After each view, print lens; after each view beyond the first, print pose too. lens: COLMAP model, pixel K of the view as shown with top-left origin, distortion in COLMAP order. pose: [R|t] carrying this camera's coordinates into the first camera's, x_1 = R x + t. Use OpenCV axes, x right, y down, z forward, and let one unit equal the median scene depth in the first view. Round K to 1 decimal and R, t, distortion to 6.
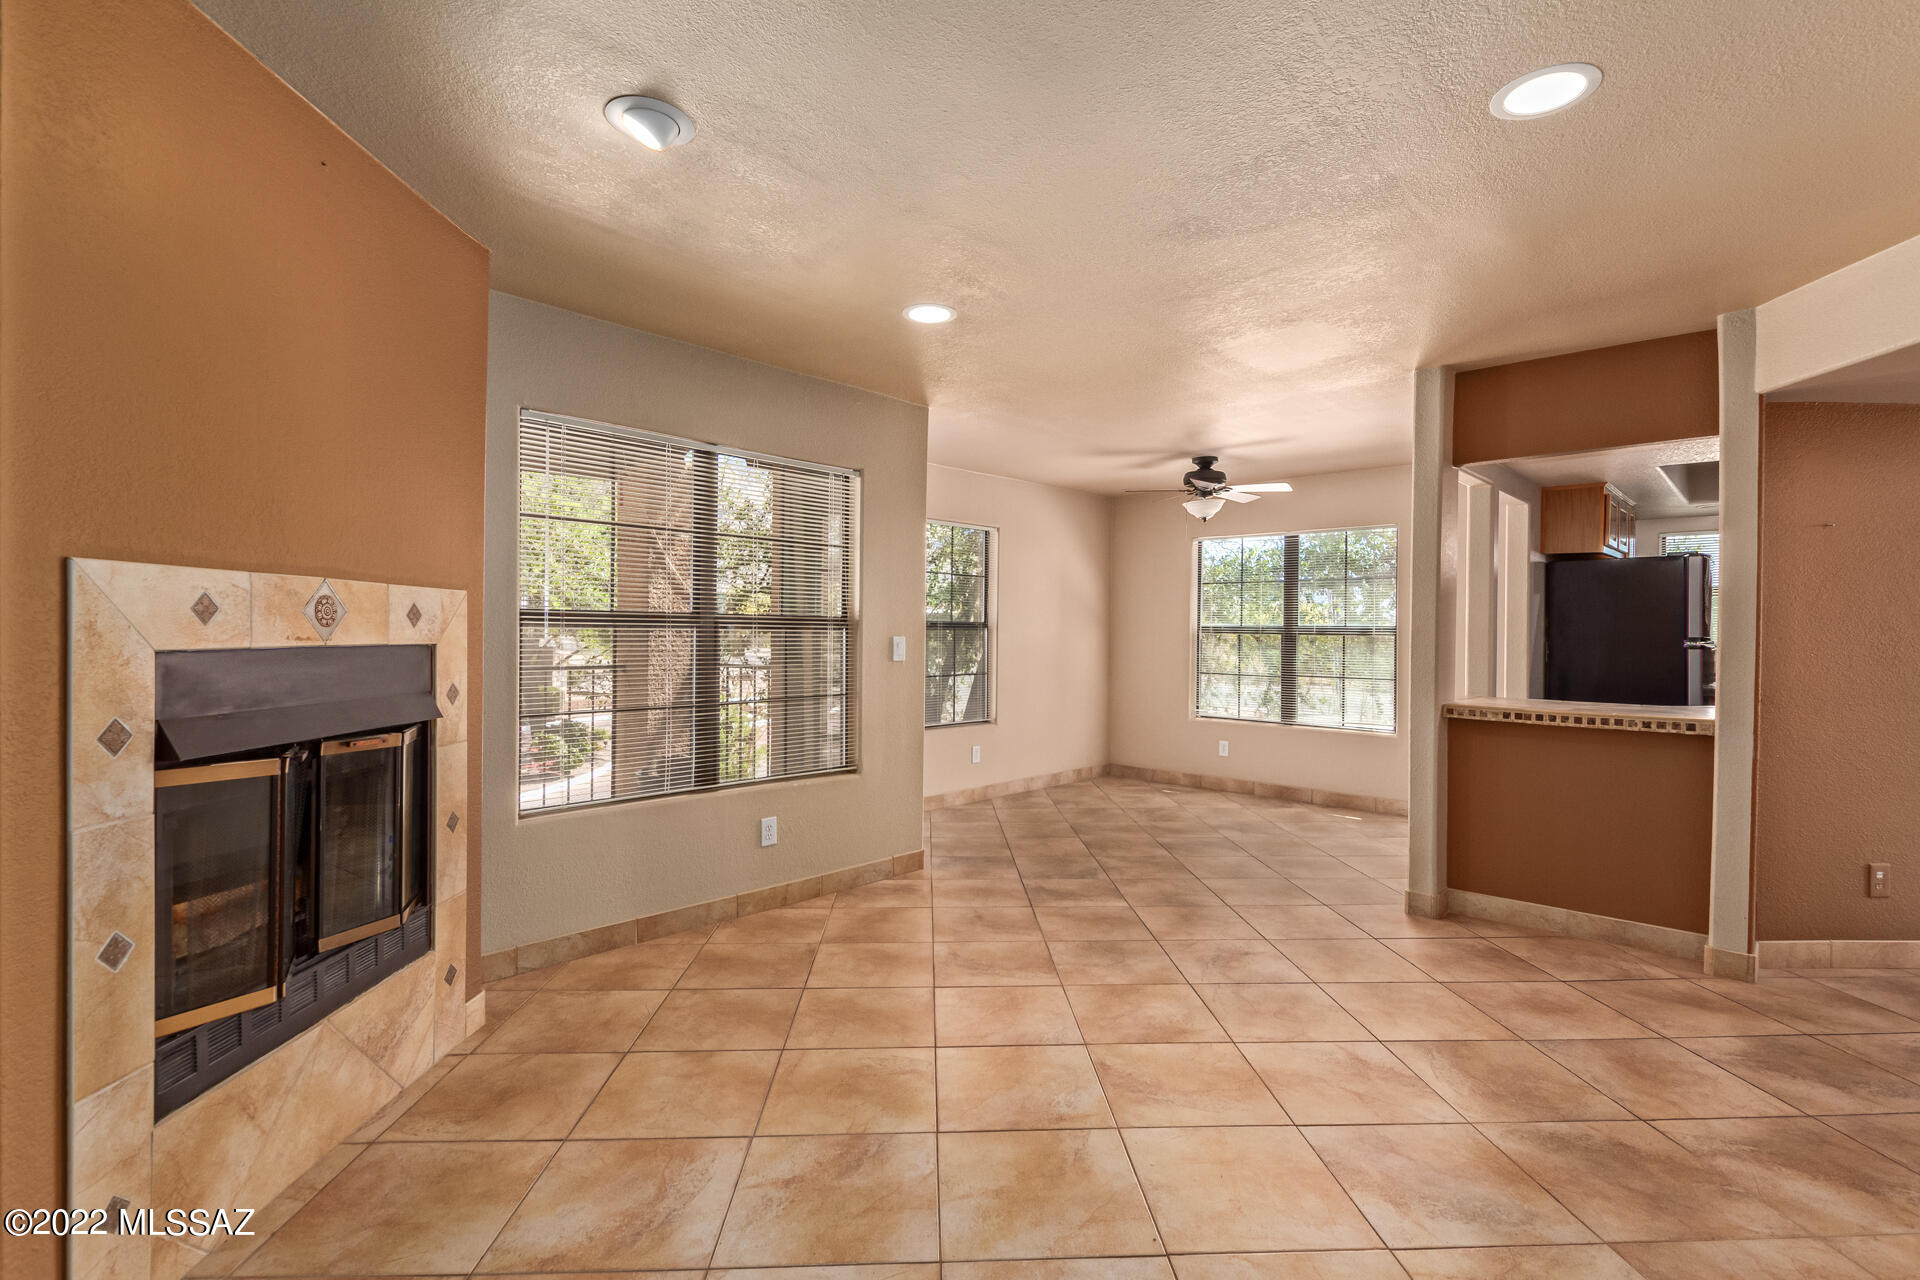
lens RADIAL K [[877.1, 0, 967.4], [0, 877.1, 636.5], [0, 0, 1]] dist [0.007815, -0.003112]
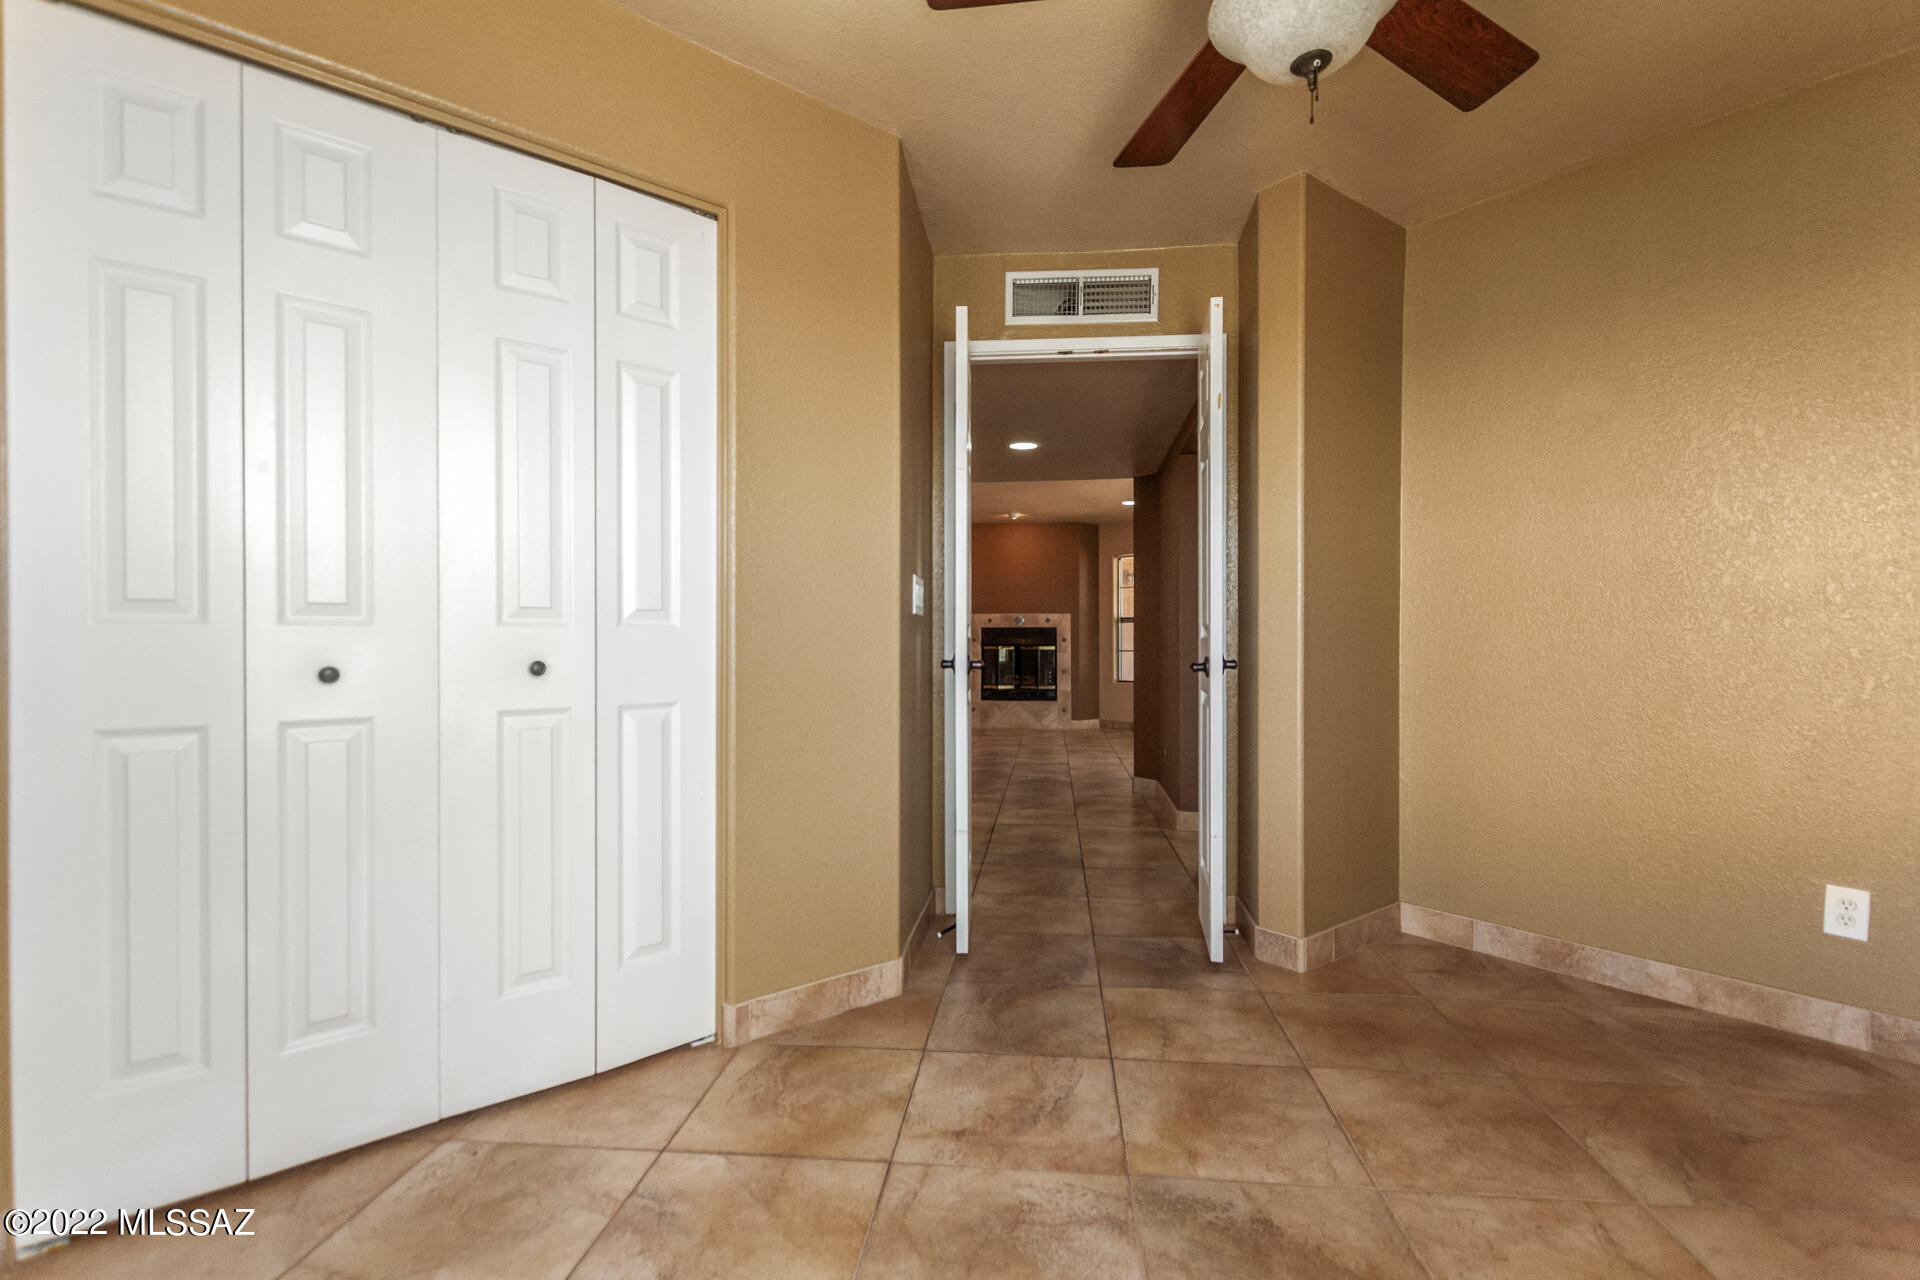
lens RADIAL K [[877.1, 0, 962.5], [0, 877.1, 630.0], [0, 0, 1]] dist [0.007815, -0.003112]
pose [[-0.133474, 0.001287, -0.991052, 3.804556], [-0.002335, 0.999996, 0.001613, 0.016840], [0.991050, 0.002530, -0.133470, 1.191779]]
